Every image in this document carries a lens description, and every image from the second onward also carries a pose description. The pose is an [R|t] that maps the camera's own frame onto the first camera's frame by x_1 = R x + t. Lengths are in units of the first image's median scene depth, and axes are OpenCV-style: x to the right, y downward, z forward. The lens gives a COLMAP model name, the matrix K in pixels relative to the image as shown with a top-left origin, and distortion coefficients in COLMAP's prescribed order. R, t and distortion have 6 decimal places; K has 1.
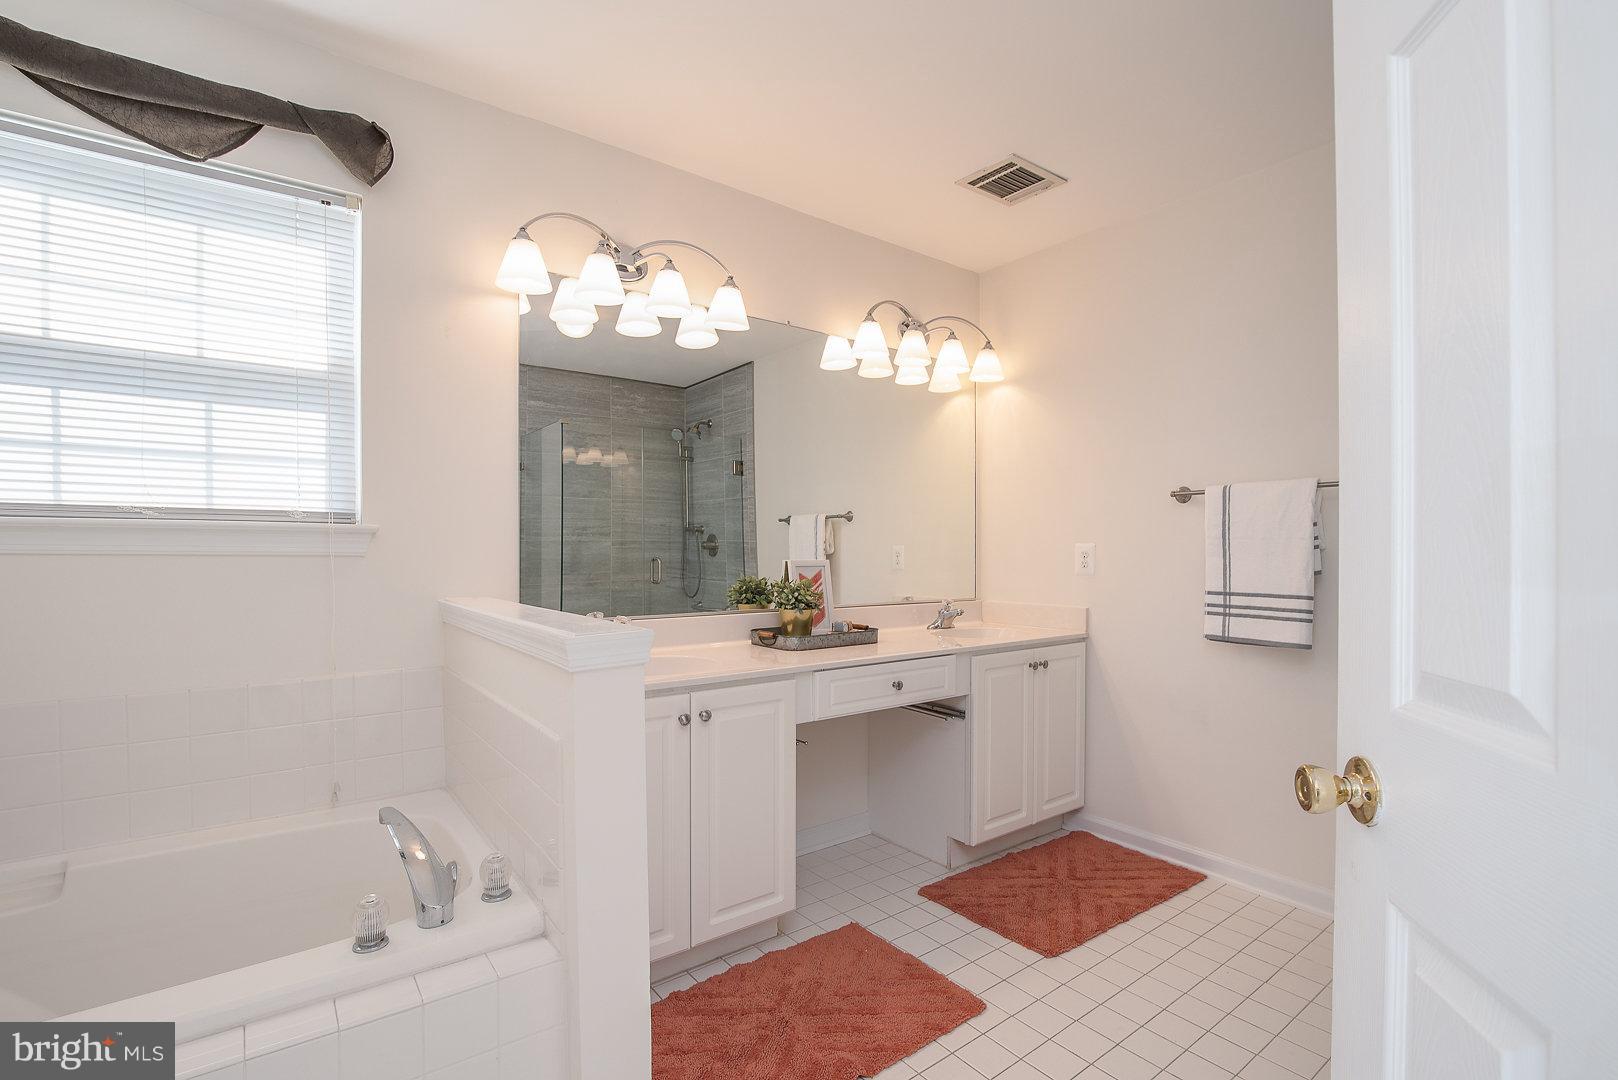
lens RADIAL K [[739.9, 0, 813.3], [0, 739.9, 548.5], [0, 0, 1]] dist [-0.019203, 0.000358]
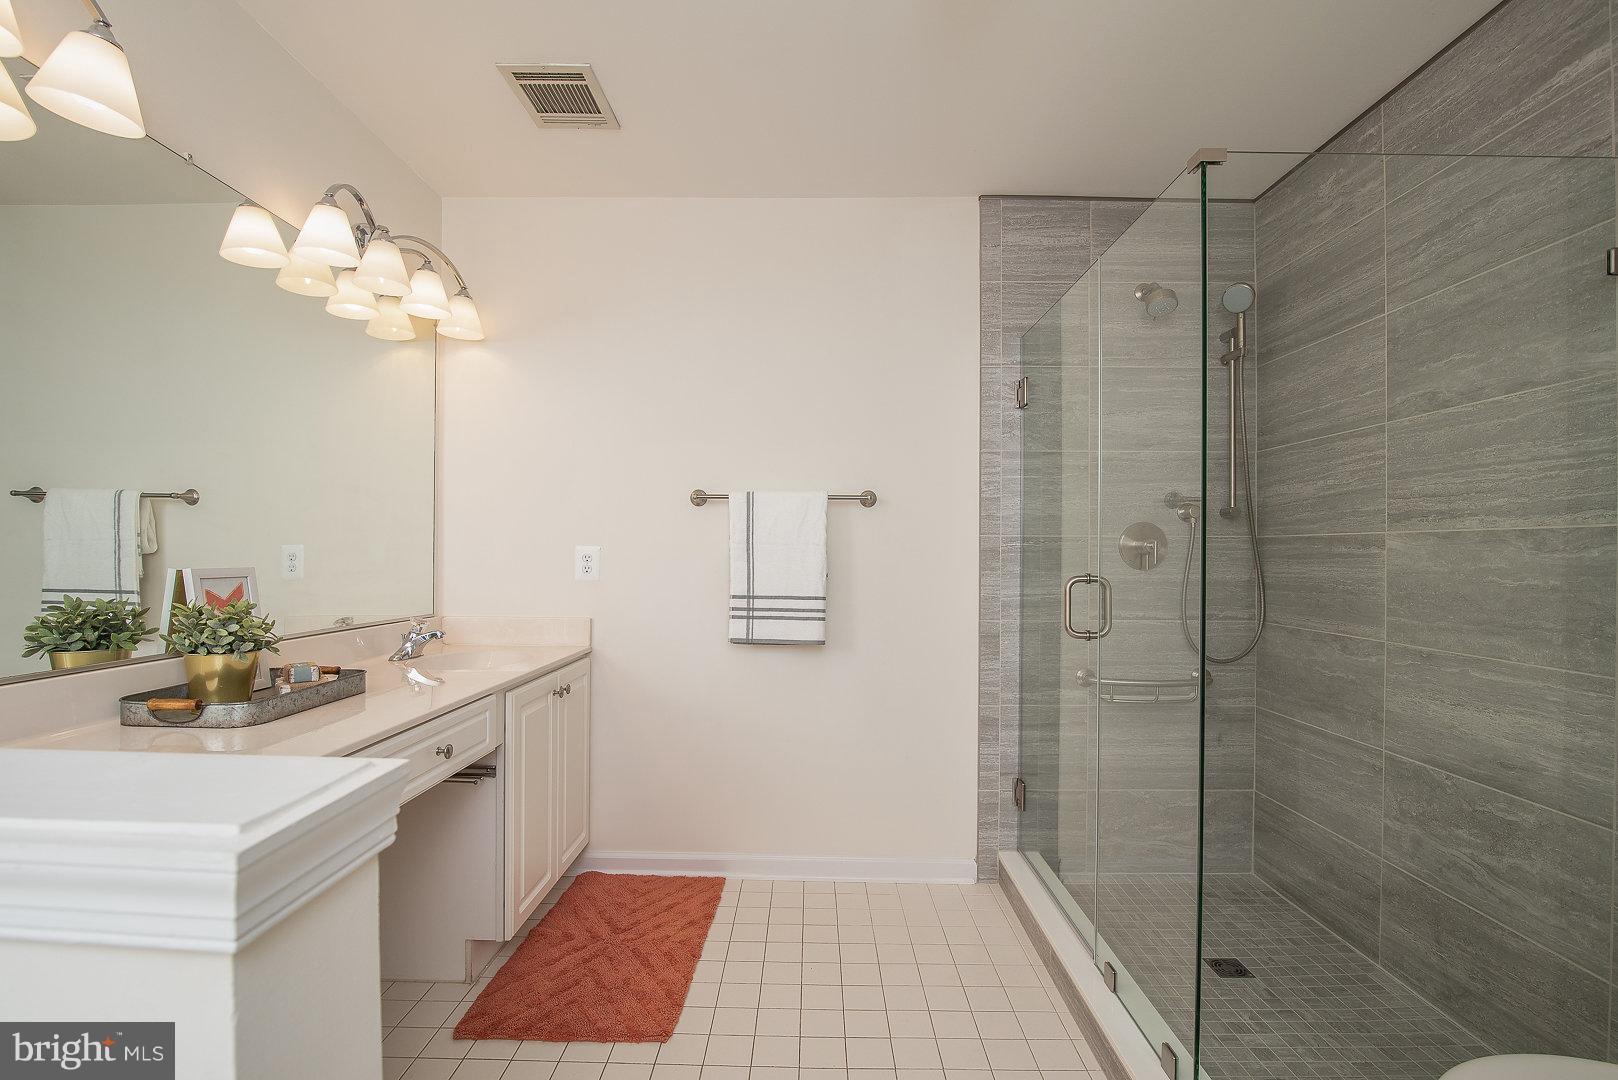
lens RADIAL K [[739.9, 0, 813.3], [0, 739.9, 548.5], [0, 0, 1]] dist [-0.019203, 0.000358]
pose [[0.610956, 0.011740, 0.791578, -0.204614], [-0.012363, 0.999910, -0.005288, -0.002196], [-0.791568, -0.006556, 0.611046, 0.300027]]
